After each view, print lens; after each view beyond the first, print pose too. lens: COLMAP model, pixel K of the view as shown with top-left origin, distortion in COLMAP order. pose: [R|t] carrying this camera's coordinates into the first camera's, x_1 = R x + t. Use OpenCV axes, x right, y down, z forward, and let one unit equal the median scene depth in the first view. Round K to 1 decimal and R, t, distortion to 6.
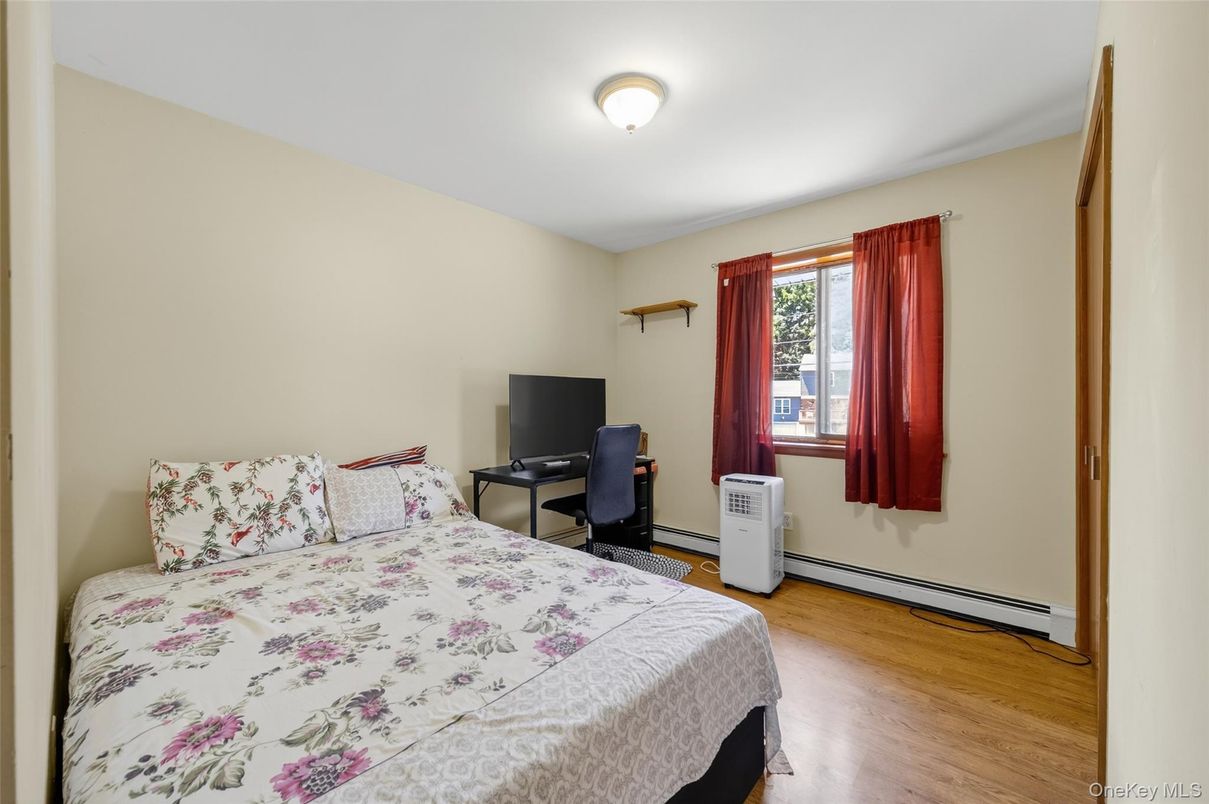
lens RADIAL K [[484.0, 0, 601.5], [0, 484.0, 400.3], [0, 0, 1]] dist [-0.001211, -0.000051]
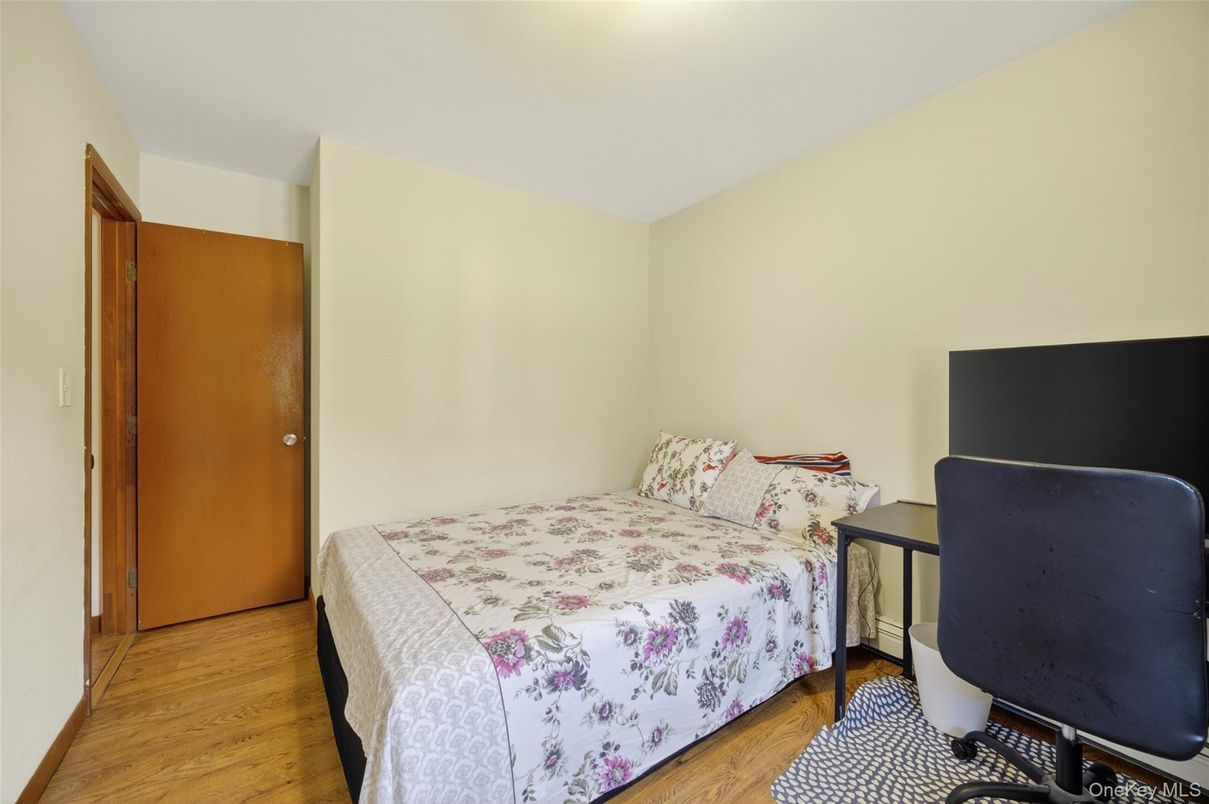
lens RADIAL K [[484.0, 0, 602.3], [0, 484.0, 396.7], [0, 0, 1]] dist [-0.001211, -0.000051]
pose [[-0.225404, 0.006017, -0.974247, 0.814210], [-0.002298, 0.999975, 0.006708, -0.005697], [0.974263, 0.003751, -0.225385, 1.257827]]
